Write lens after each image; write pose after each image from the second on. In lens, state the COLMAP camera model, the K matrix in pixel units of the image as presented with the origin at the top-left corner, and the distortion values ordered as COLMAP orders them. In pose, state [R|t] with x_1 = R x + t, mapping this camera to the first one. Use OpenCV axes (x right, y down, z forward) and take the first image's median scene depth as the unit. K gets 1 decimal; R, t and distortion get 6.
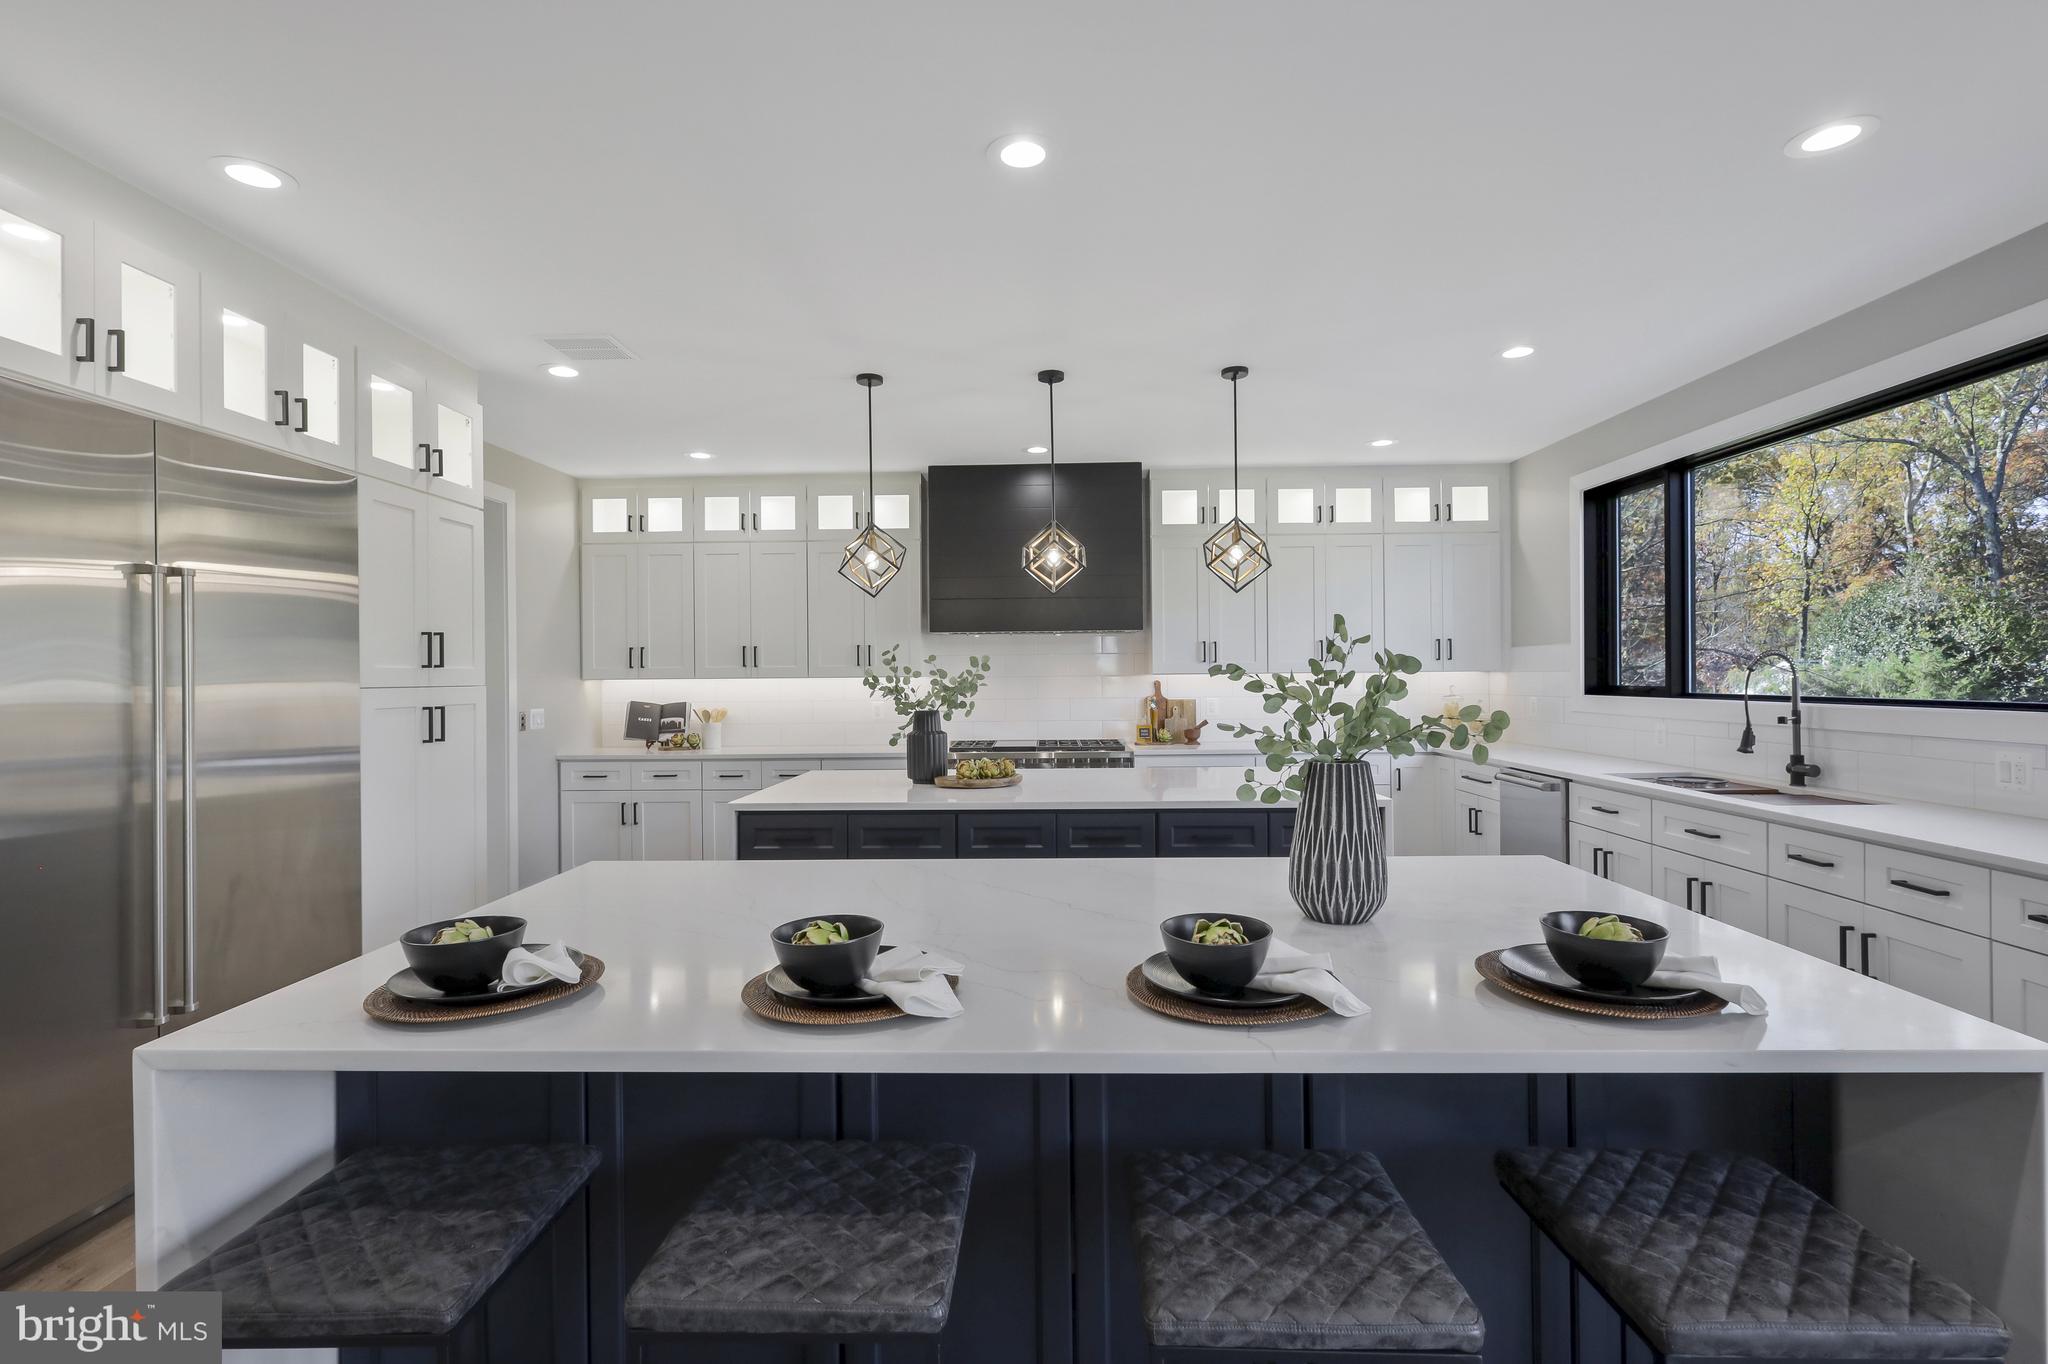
lens RADIAL K [[968.5, 0, 1016.6], [0, 968.5, 679.3], [0, 0, 1]] dist [-0.000571, -0.000892]
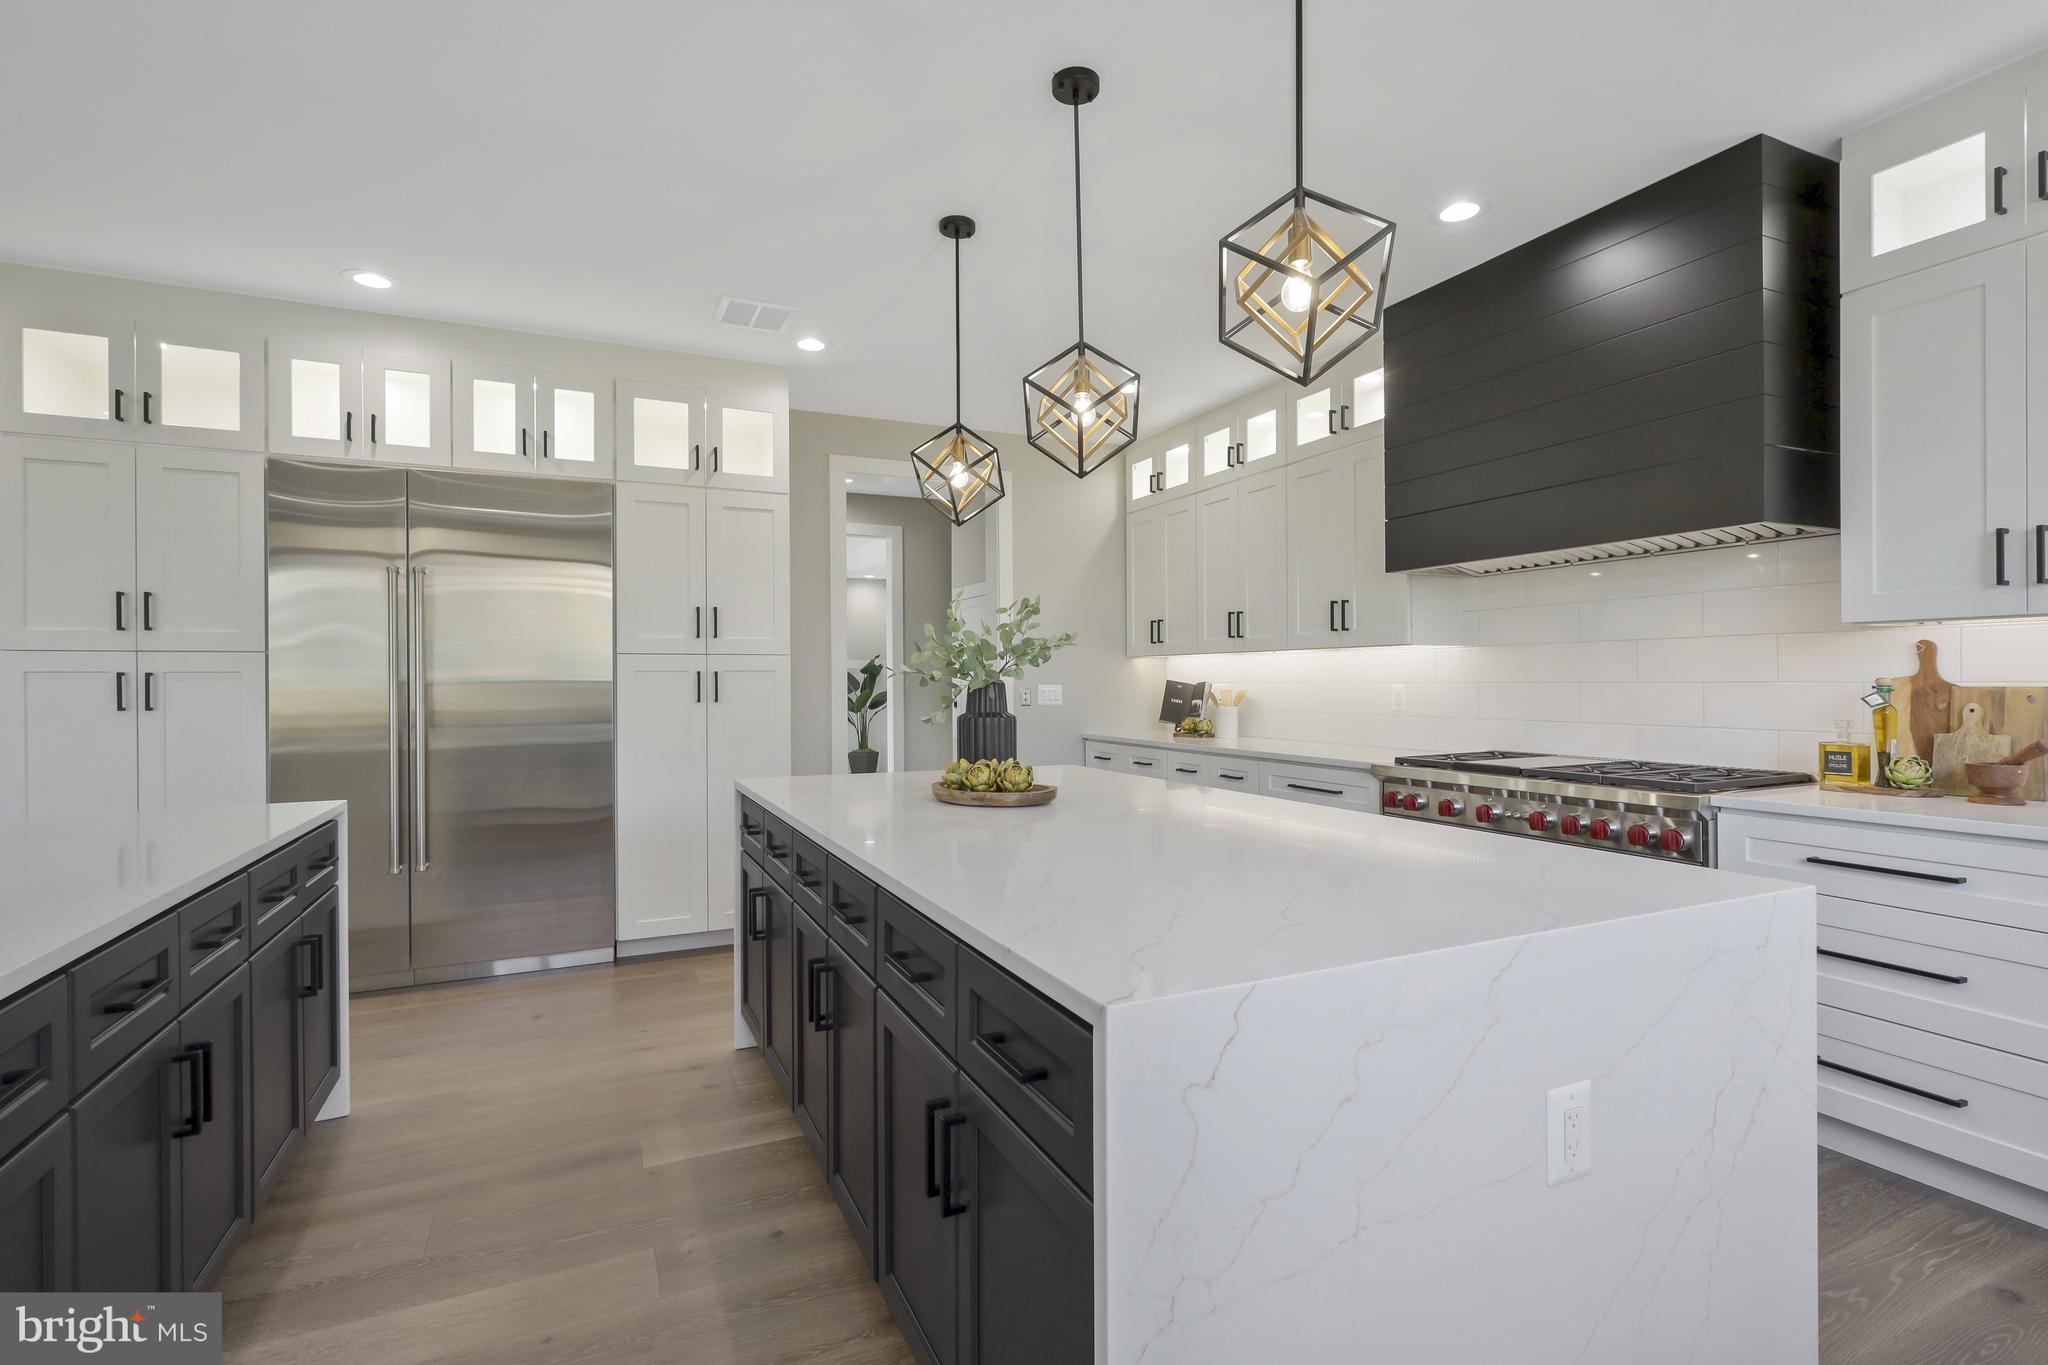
lens RADIAL K [[968.5, 0, 1026.1], [0, 968.5, 677.3], [0, 0, 1]] dist [-0.000571, -0.000892]
pose [[0.444719, 0.004043, -0.895661, 0.389477], [-0.003175, 0.999991, 0.002938, 0.019391], [0.895665, 0.001537, 0.444727, 0.539469]]
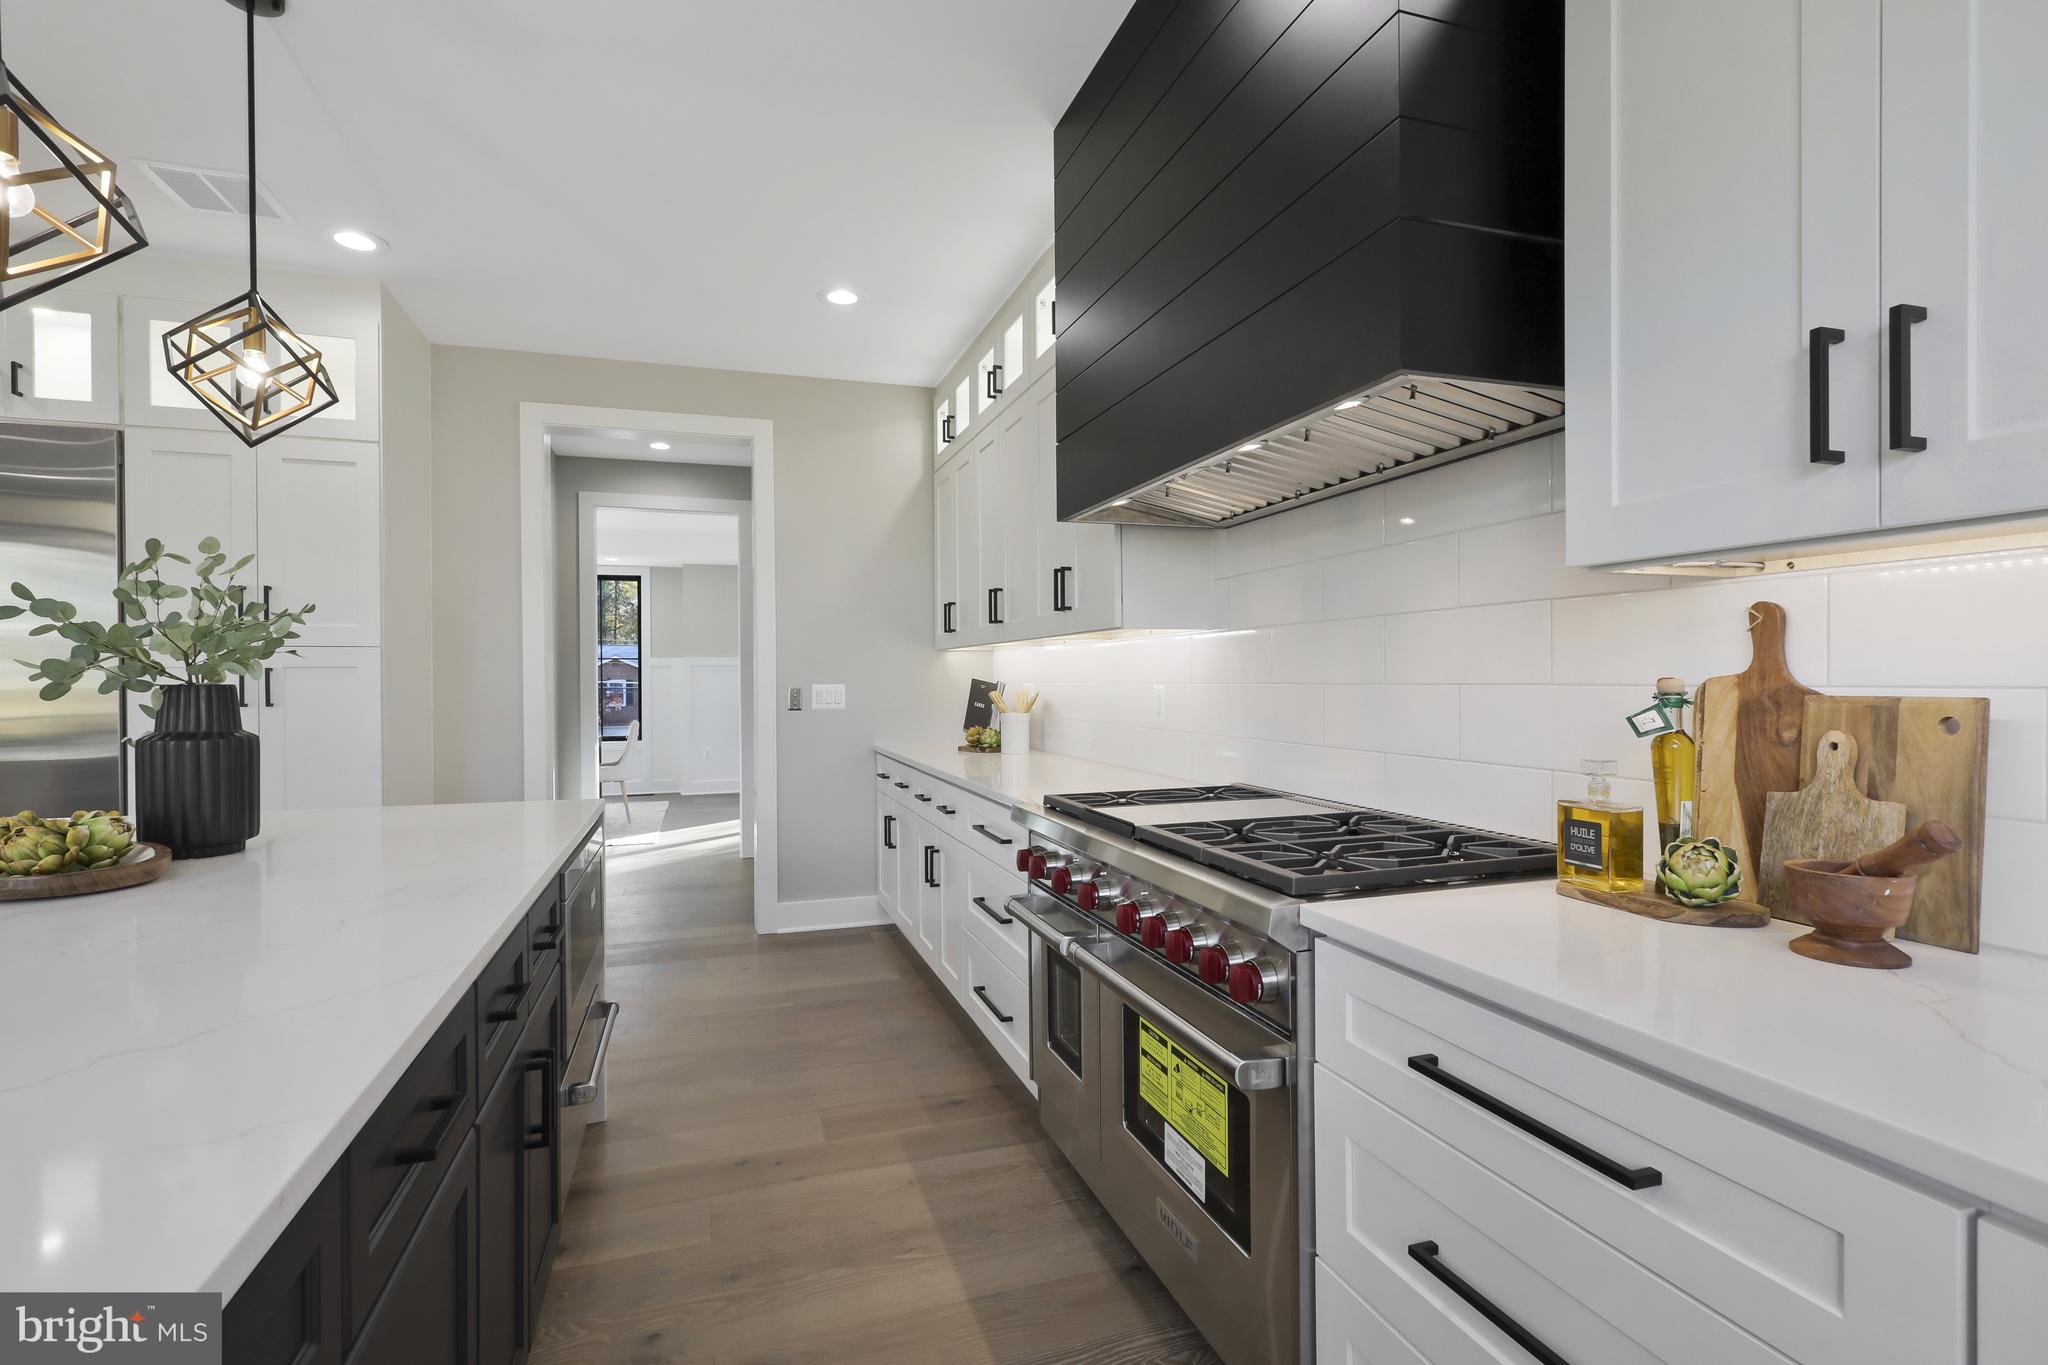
lens RADIAL K [[968.5, 0, 1031.7], [0, 968.5, 681.1], [0, 0, 1]] dist [-0.000571, -0.000892]
pose [[0.346568, 0.010232, -0.937969, 0.322997], [-0.002122, 0.999947, 0.010124, 0.018482], [0.938022, -0.001518, 0.346571, 0.887155]]
